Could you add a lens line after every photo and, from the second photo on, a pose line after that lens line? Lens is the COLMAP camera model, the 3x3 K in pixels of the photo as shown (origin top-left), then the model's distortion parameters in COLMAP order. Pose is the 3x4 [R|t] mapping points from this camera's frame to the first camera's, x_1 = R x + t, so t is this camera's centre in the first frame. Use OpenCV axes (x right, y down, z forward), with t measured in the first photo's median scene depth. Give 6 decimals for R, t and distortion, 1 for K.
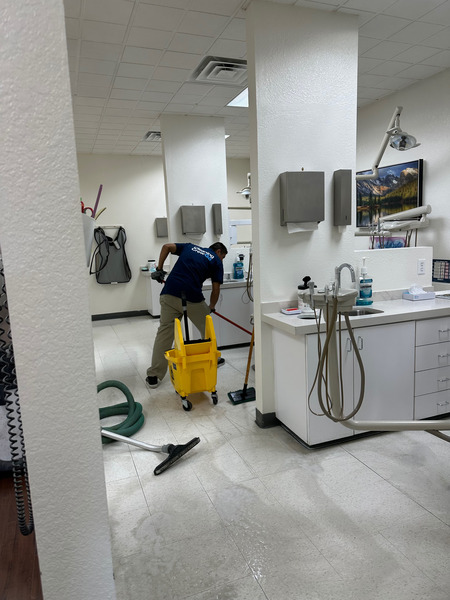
lens RADIAL K [[413.4, 0, 225.0], [0, 413.4, 300.0], [0, 0, 1]] dist [0.102463, -0.001024]
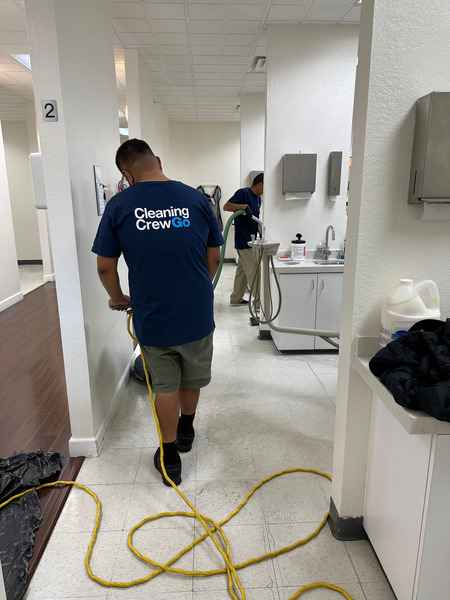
lens RADIAL K [[413.4, 0, 225.0], [0, 413.4, 300.0], [0, 0, 1]] dist [0.102463, -0.001024]
pose [[0.950058, 0.112179, -0.291216, 0.381786], [-0.081744, 0.990033, 0.114689, 0.020936], [0.301179, -0.085156, 0.949758, -0.366102]]
